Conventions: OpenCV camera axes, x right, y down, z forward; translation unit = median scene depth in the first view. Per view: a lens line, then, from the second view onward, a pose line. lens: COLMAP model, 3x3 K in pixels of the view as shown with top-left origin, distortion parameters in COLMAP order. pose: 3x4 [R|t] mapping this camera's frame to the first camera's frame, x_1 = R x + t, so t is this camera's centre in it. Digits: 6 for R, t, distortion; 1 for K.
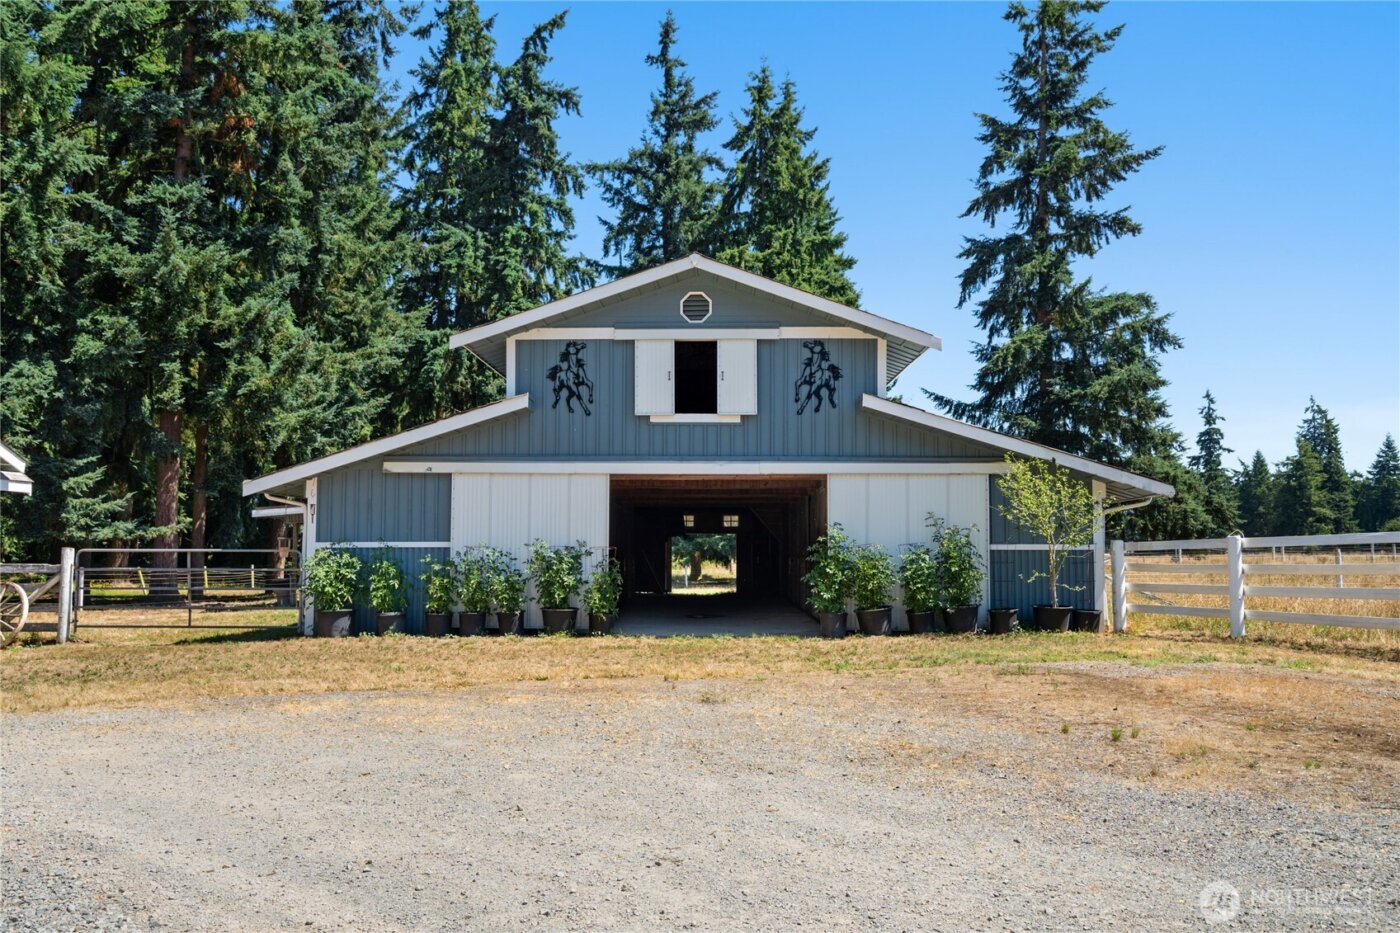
lens RADIAL K [[1117.7, 0, 686.9], [0, 1117.7, 477.0], [0, 0, 1]] dist [0.026658, -0.009532]
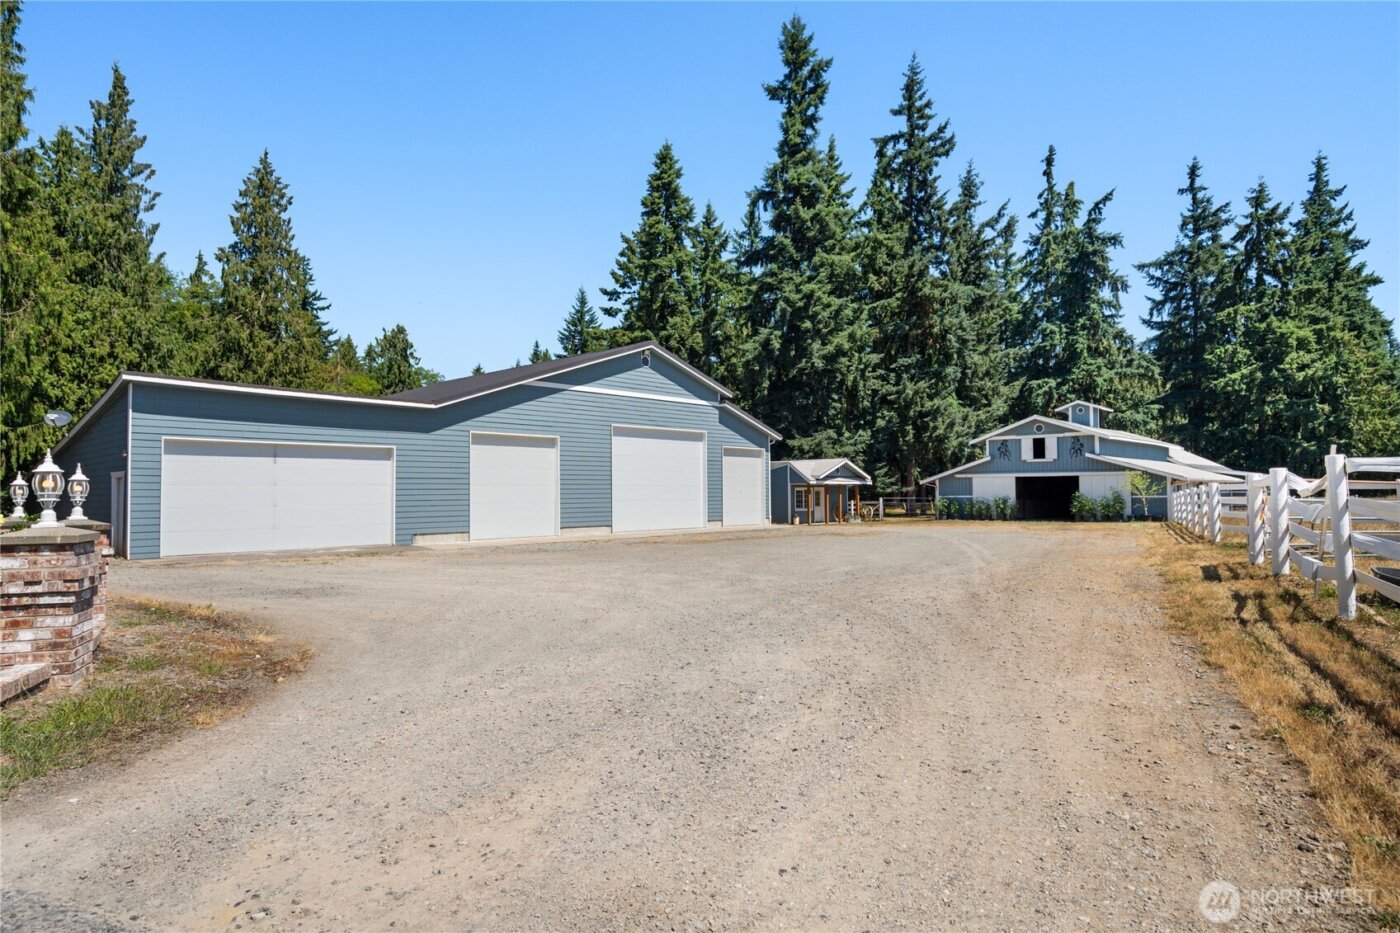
lens RADIAL K [[789.1, 0, 698.2], [0, 789.1, 468.0], [0, 0, 1]] dist [0.015872, 0.002848]
pose [[0.753675, -0.029466, -0.656587, 0.403167], [0.054649, 0.998345, 0.017927, -0.063851], [0.654972, -0.049393, 0.754037, -0.766186]]
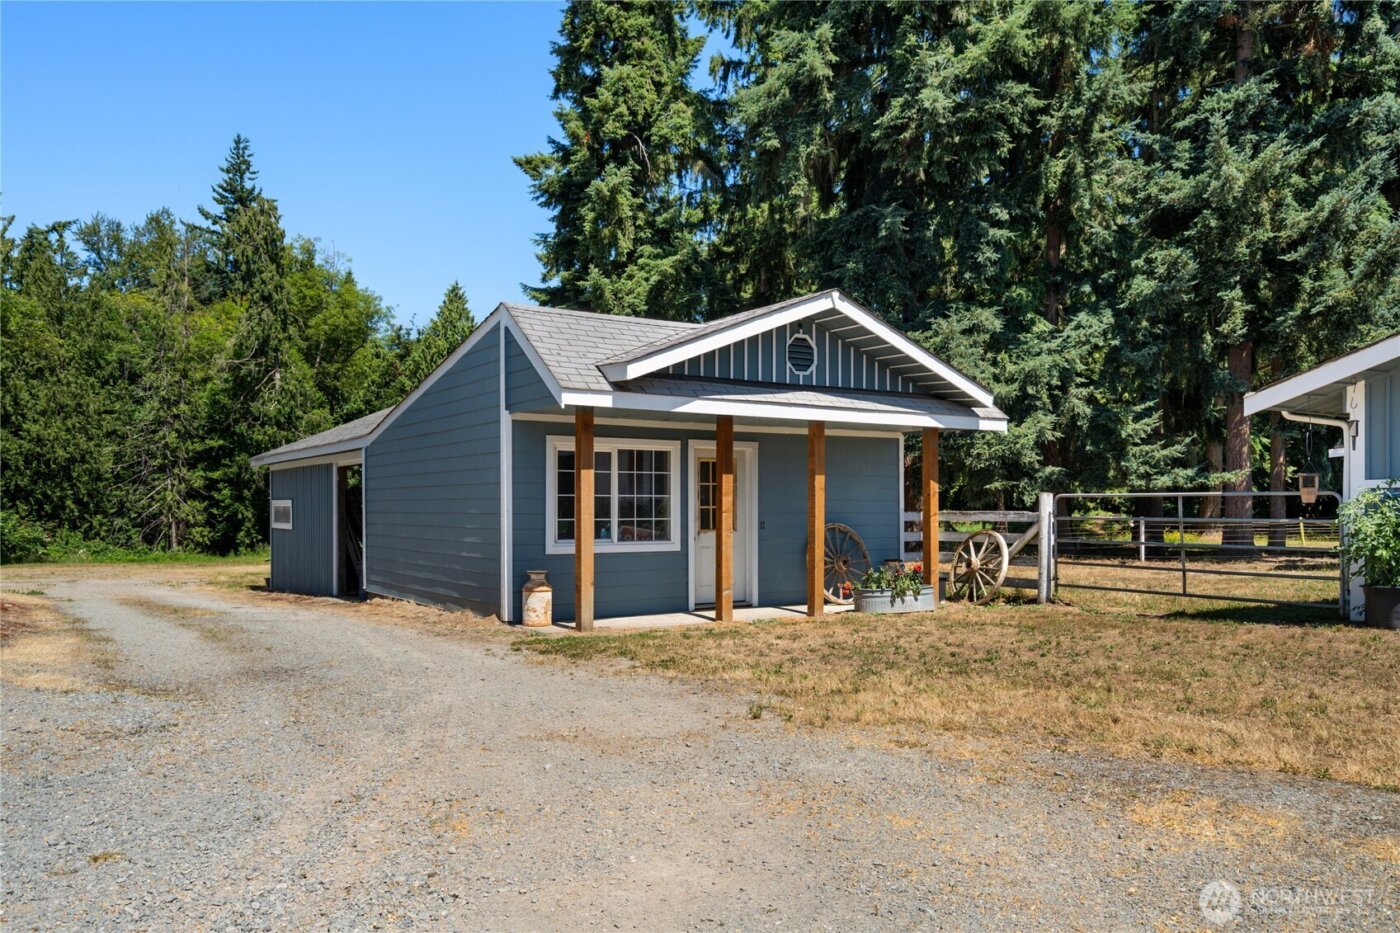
lens RADIAL K [[1030.3, 0, 692.4], [0, 1030.3, 502.8], [0, 0, 1]] dist [0.013437, -0.001579]
pose [[0.574652, -0.005029, -0.818383, -0.031446], [0.058503, 0.997675, 0.034949, 0.013766], [0.816304, -0.067961, 0.573610, 0.165634]]
